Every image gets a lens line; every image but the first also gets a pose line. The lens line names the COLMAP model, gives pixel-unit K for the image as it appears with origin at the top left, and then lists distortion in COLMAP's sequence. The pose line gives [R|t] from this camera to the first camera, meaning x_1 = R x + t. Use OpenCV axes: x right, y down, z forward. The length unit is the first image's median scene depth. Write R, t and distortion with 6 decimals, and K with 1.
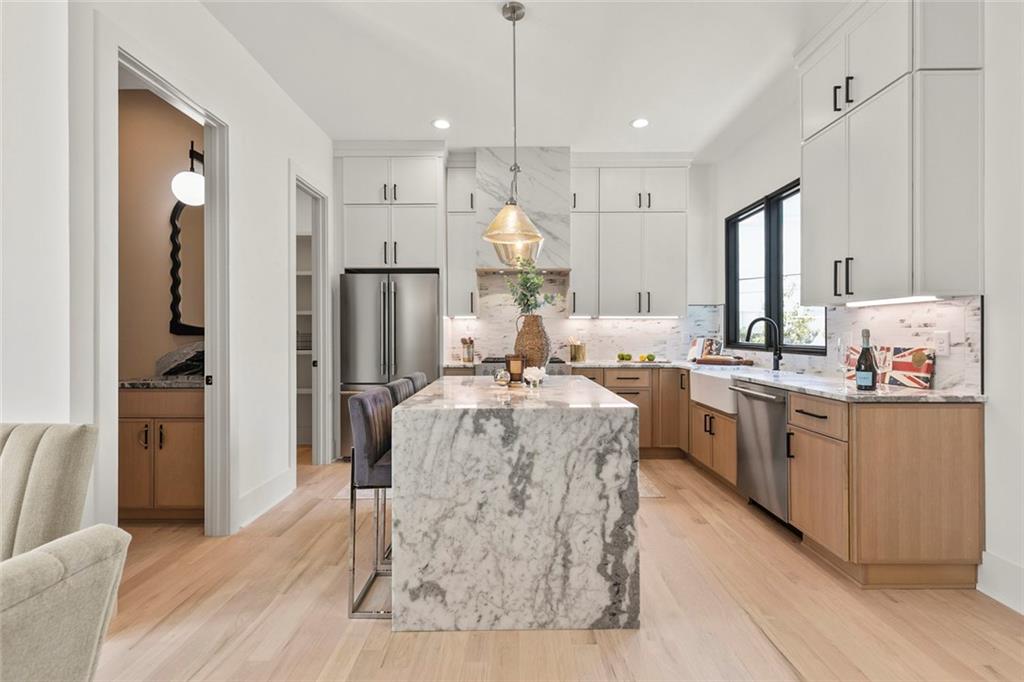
lens RADIAL K [[457.3, 0, 513.1], [0, 457.3, 334.8], [0, 0, 1]] dist [0.002956, 0.000071]
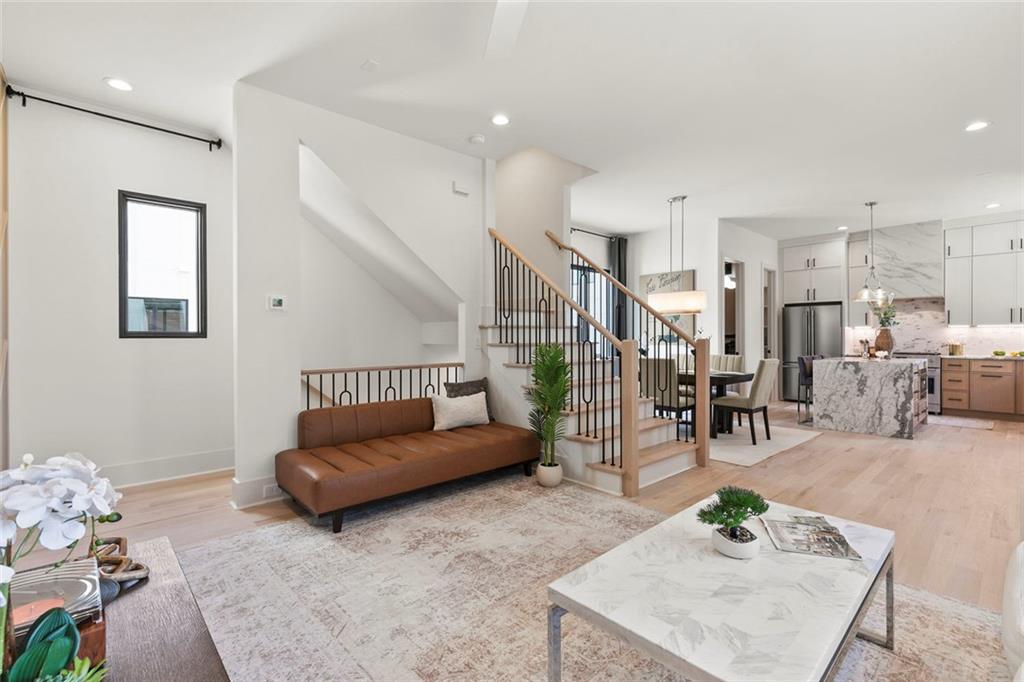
lens RADIAL K [[457.3, 0, 513.1], [0, 457.3, 334.8], [0, 0, 1]] dist [0.002956, 0.000071]
pose [[0.670832, -0.004558, -0.741595, 0.343497], [-0.000711, 0.999977, -0.006790, 0.001542], [0.741609, 0.005082, 0.670813, -1.319141]]
